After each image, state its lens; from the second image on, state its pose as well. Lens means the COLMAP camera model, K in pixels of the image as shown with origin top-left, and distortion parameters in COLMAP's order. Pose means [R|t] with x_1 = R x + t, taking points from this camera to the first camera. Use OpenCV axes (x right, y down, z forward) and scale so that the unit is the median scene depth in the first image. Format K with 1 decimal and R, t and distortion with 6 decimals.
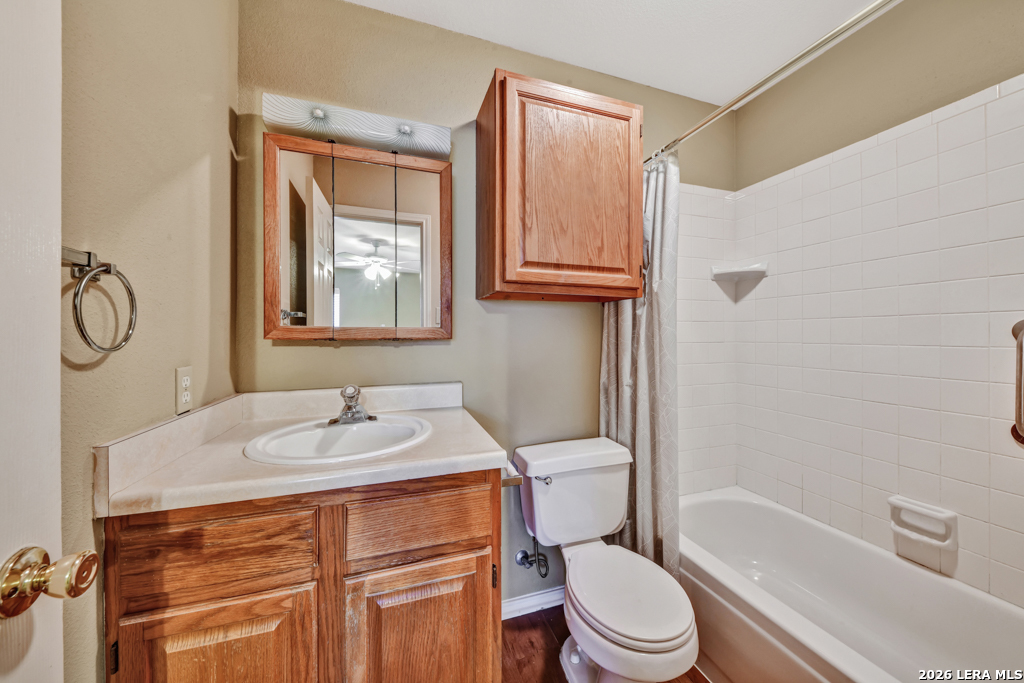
lens RADIAL K [[333.6, 0, 508.7], [0, 333.6, 338.7], [0, 0, 1]] dist [0.028588, -0.007364]
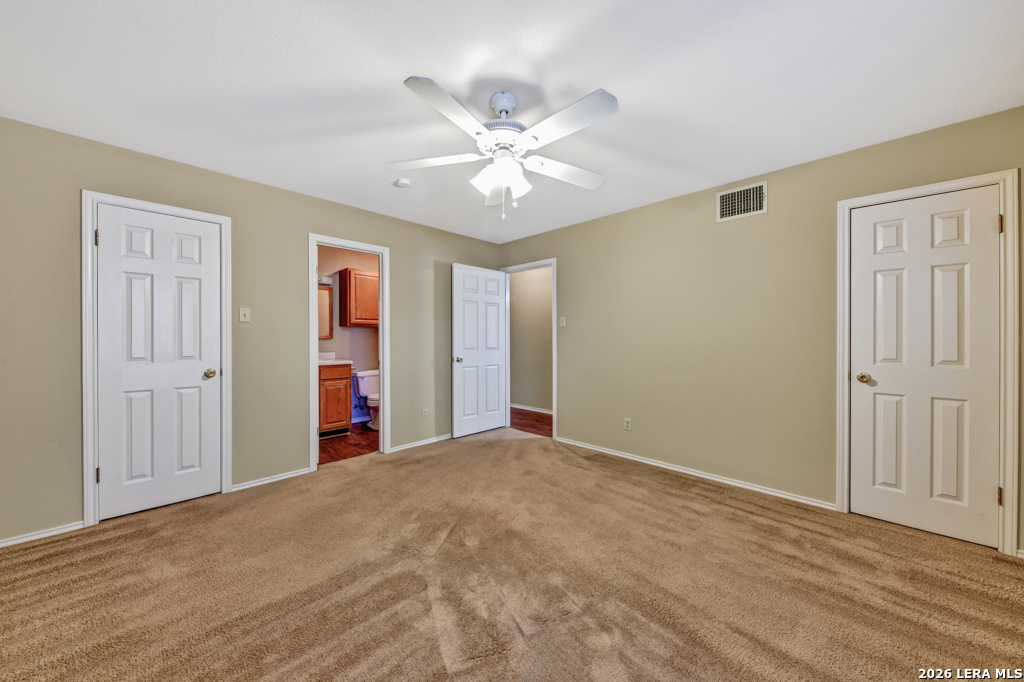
lens RADIAL K [[363.7, 0, 512.0], [0, 363.7, 341.0], [0, 0, 1]] dist [0.000612, 0.000017]
pose [[0.879732, -0.004913, 0.475445, -0.278767], [-0.000257, 0.999942, 0.010808, -0.012534], [-0.475470, -0.009631, 0.879679, -2.701178]]
